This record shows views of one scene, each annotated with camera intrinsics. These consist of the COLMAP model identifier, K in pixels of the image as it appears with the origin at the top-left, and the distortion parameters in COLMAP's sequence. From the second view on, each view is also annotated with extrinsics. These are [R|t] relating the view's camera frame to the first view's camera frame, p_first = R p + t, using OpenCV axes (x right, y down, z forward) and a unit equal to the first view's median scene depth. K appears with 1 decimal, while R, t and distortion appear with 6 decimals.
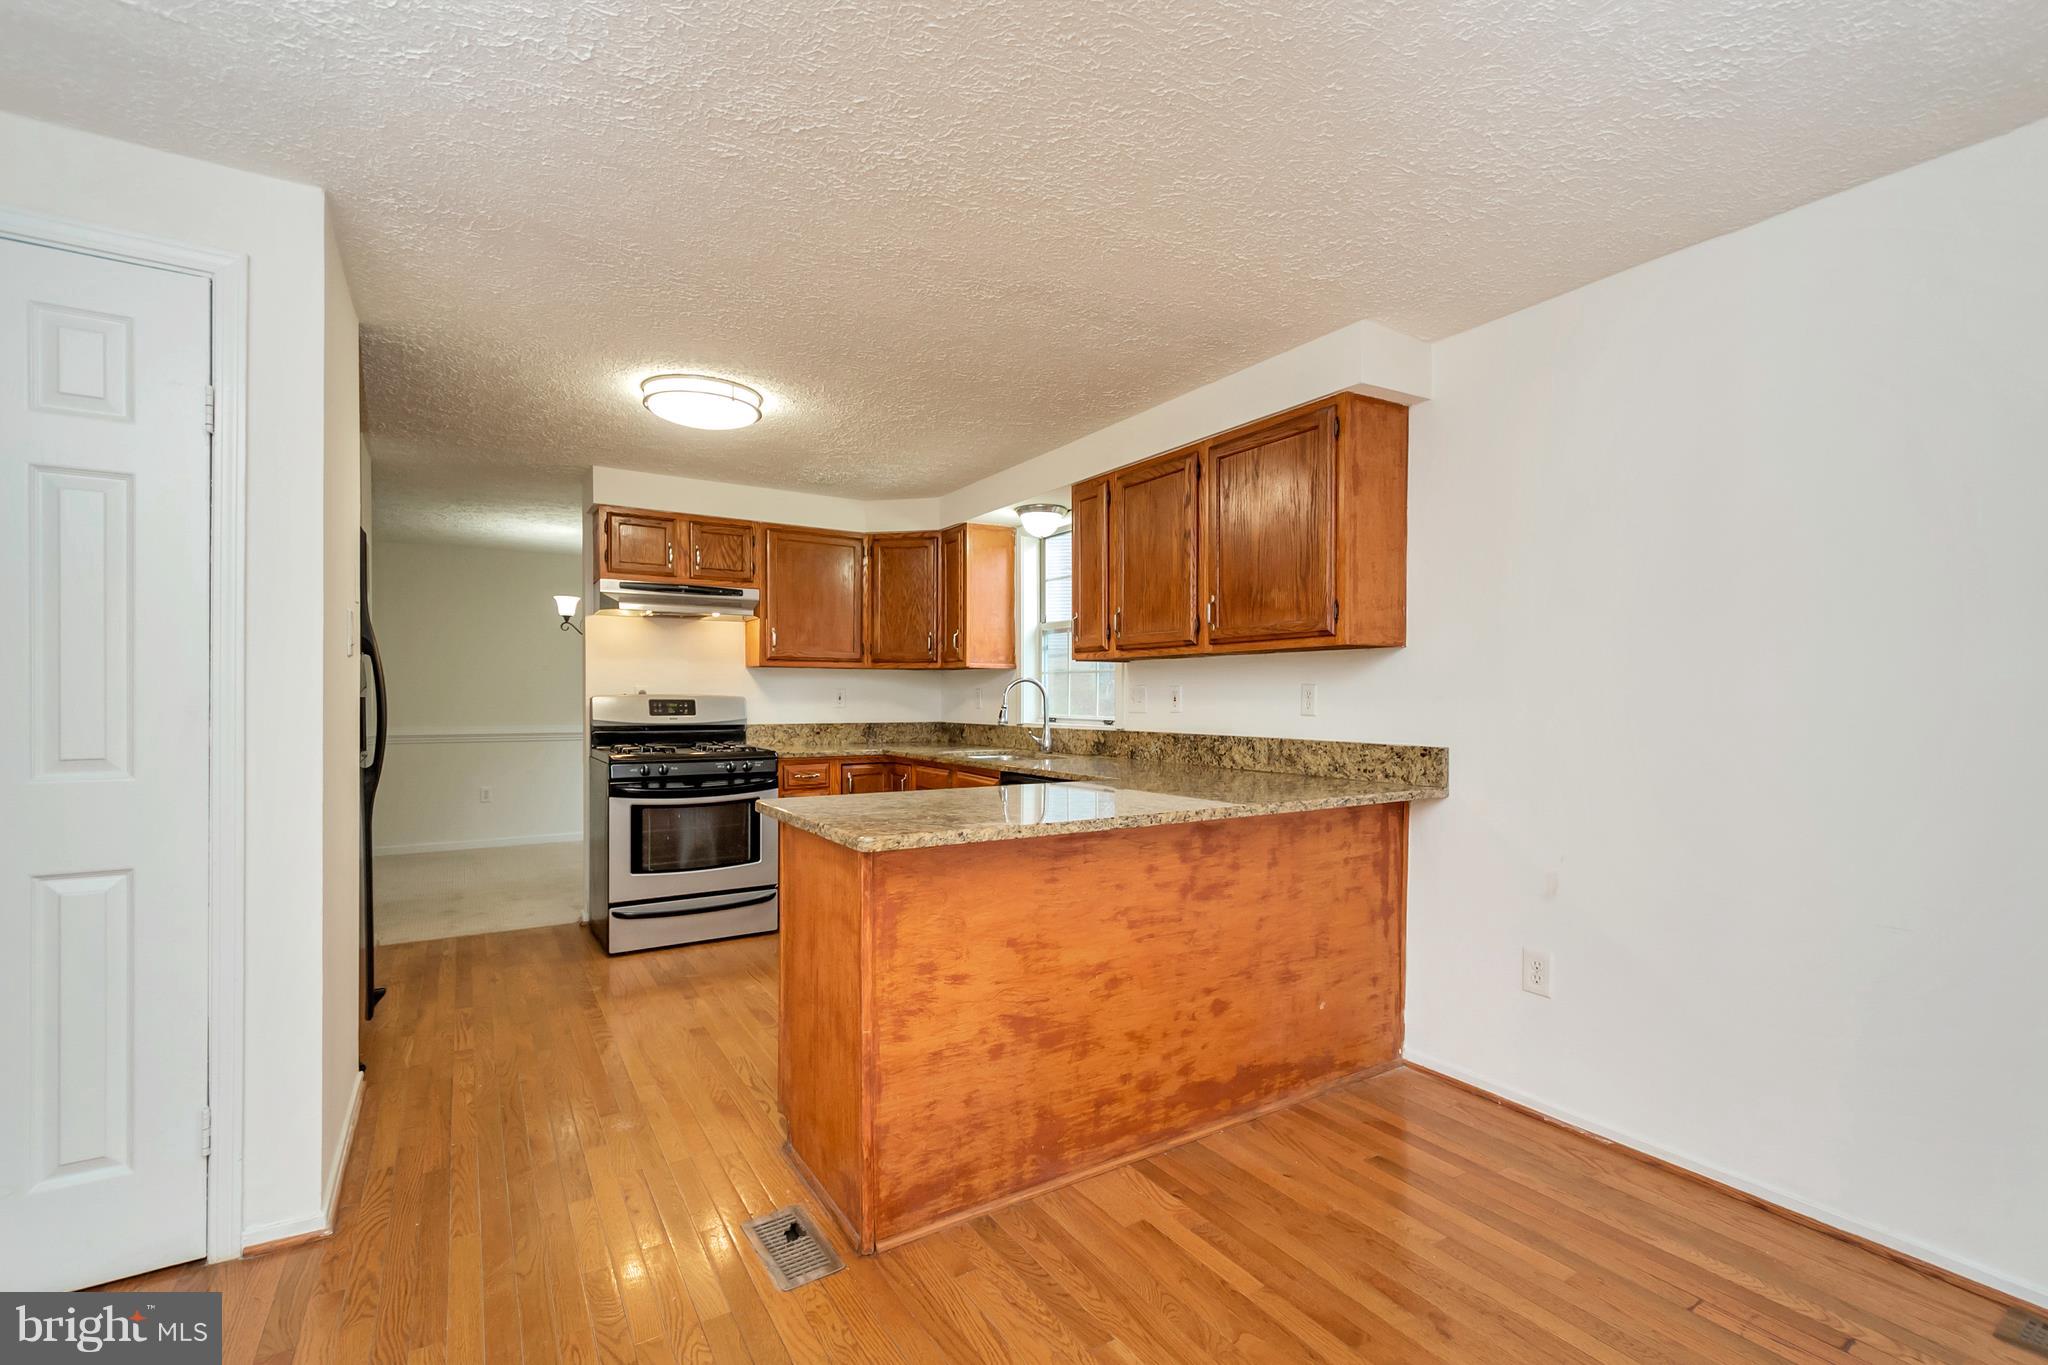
lens RADIAL K [[902.9, 0, 1026.8], [0, 902.9, 688.7], [0, 0, 1]] dist [0.011107, -0.000333]
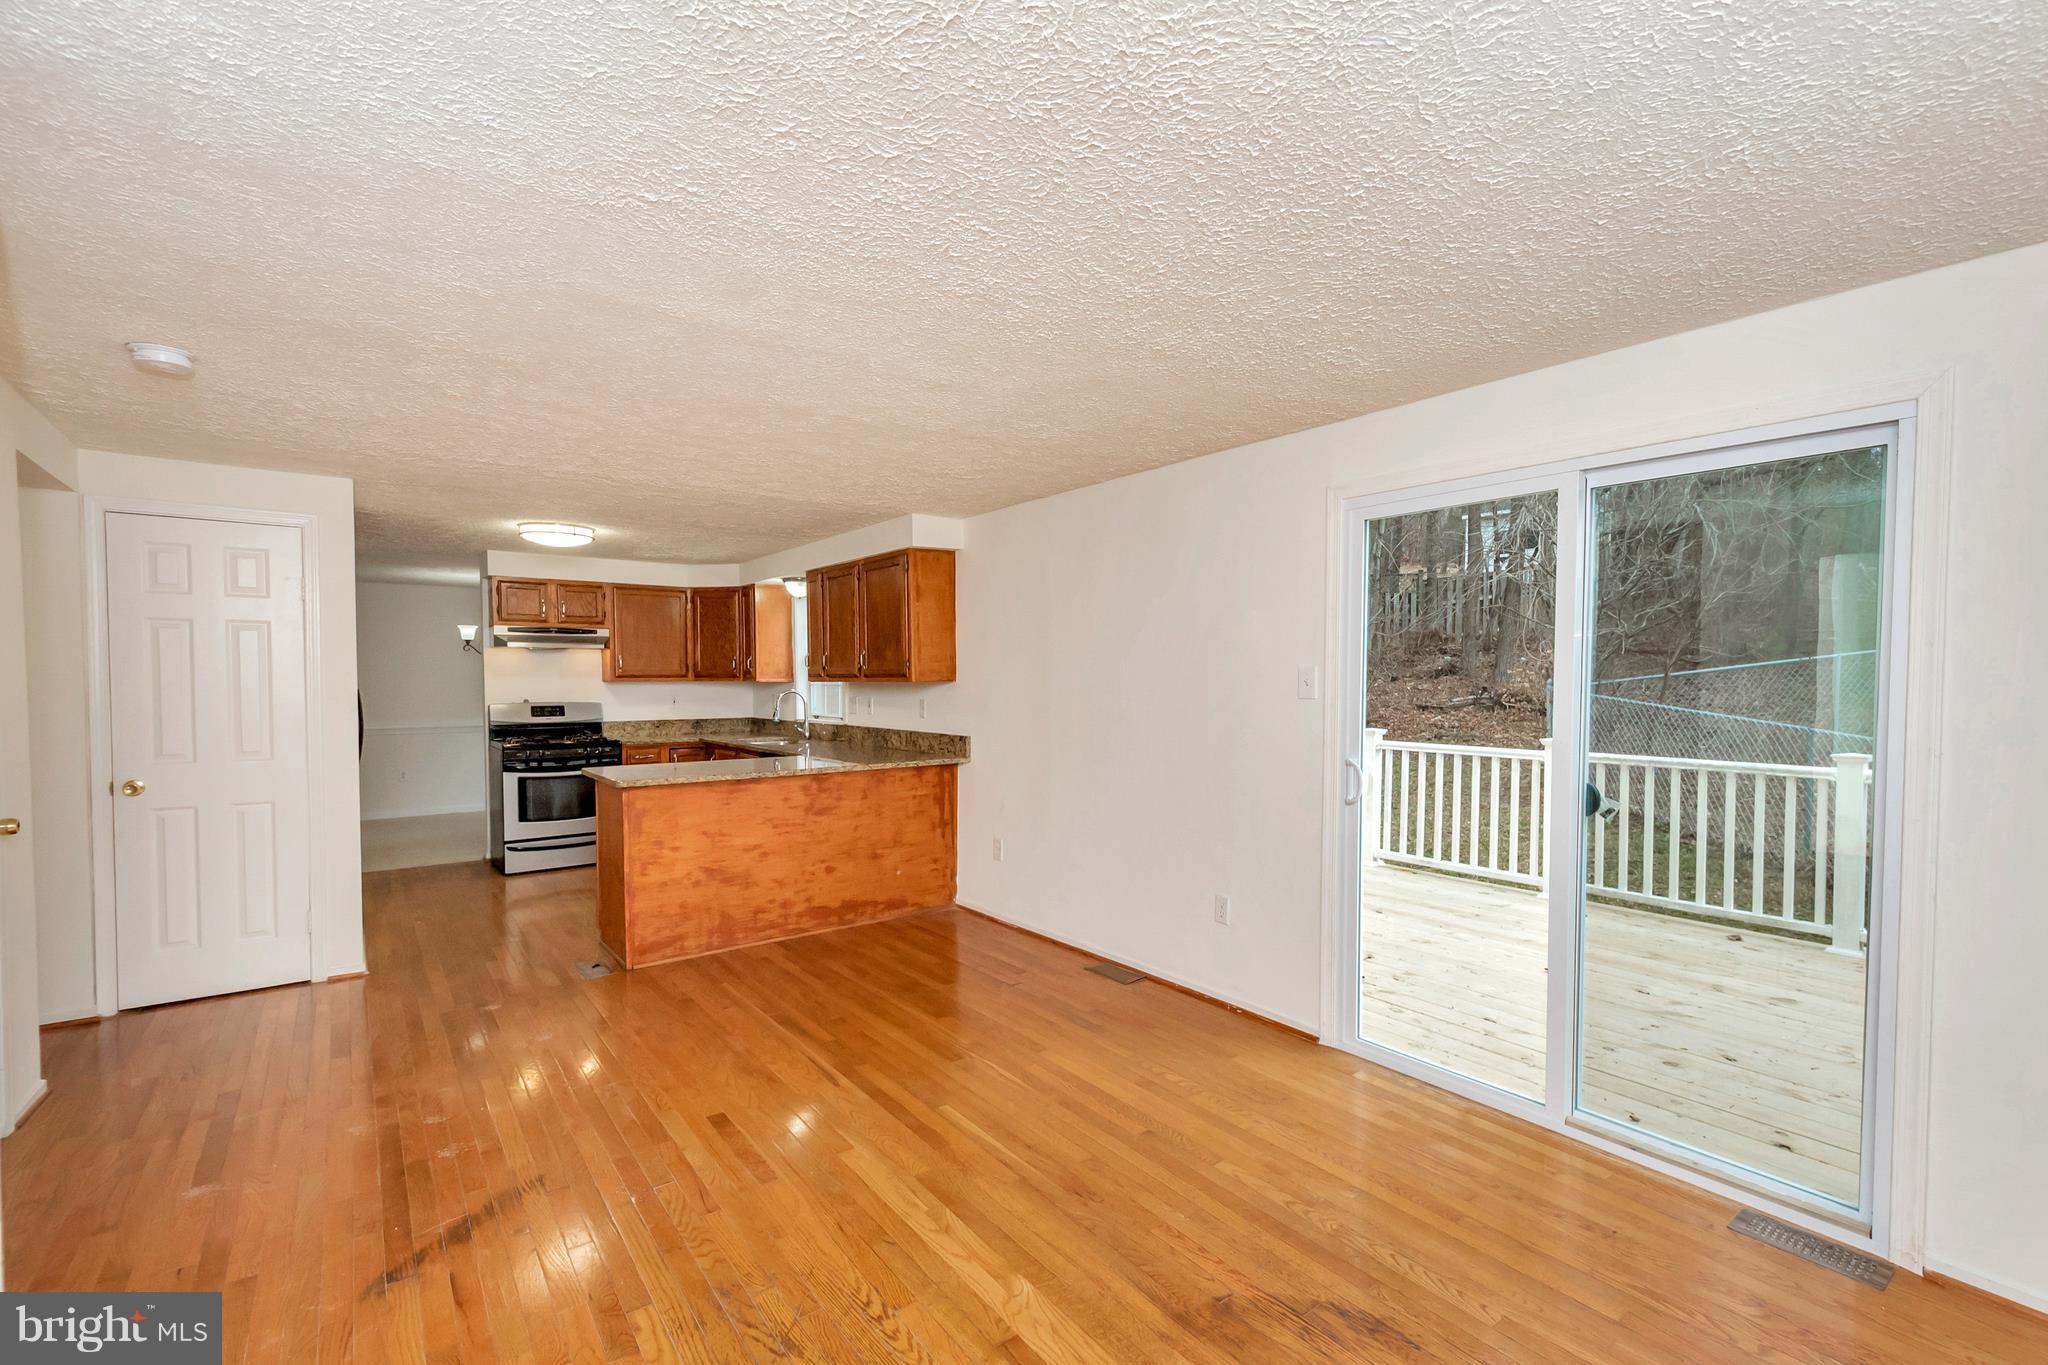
lens RADIAL K [[902.9, 0, 1027.6], [0, 902.9, 694.8], [0, 0, 1]] dist [0.011107, -0.000333]
pose [[0.995862, -0.007282, 0.090591, 0.335485], [0.004713, 0.999582, 0.028540, -0.059582], [-0.090761, -0.027995, 0.995479, -0.712105]]
